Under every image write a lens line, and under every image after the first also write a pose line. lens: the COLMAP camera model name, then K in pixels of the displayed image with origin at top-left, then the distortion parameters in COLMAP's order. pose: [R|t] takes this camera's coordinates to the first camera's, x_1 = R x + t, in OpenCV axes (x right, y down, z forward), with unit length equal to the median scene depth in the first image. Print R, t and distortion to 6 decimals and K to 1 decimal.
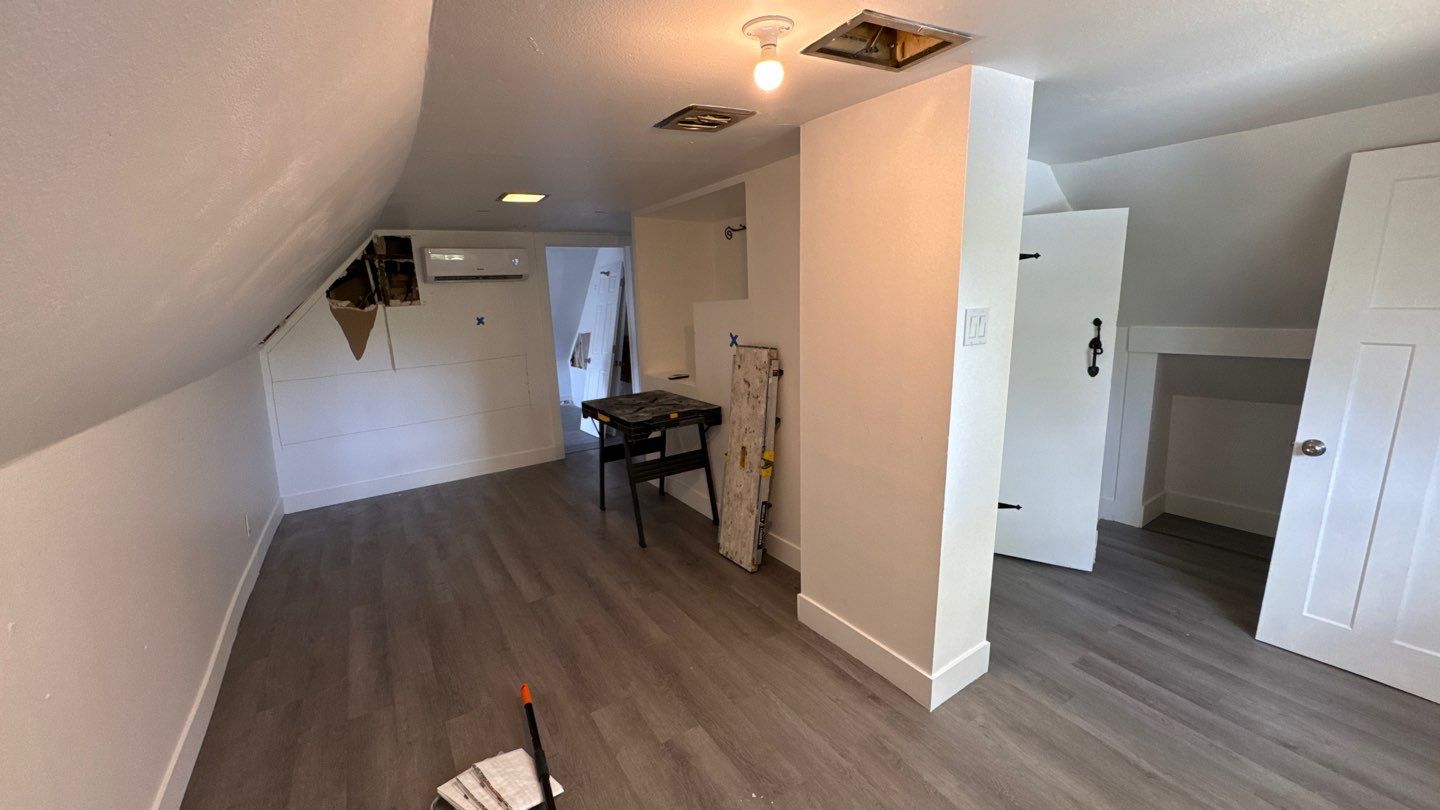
lens RADIAL K [[567.7, 0, 721.9], [0, 567.7, 405.2], [0, 0, 1]] dist [-0.008677, 0.001471]
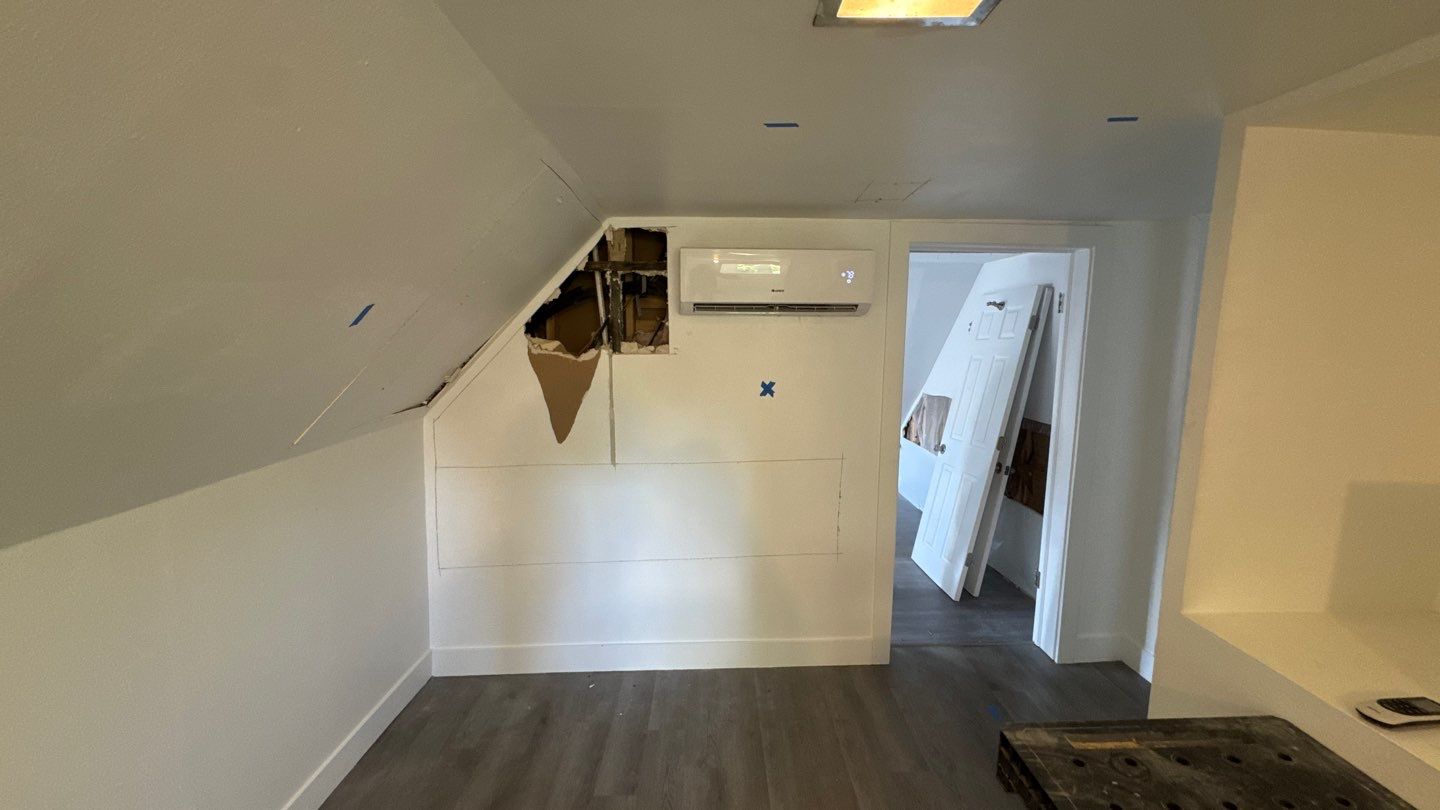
lens RADIAL K [[567.7, 0, 725.3], [0, 567.7, 405.4], [0, 0, 1]] dist [-0.008677, 0.001471]
pose [[0.855911, 0.116855, -0.503747, -0.209660], [-0.139635, 0.990174, -0.007560, -0.134314], [0.497913, 0.076812, 0.863818, 0.571571]]
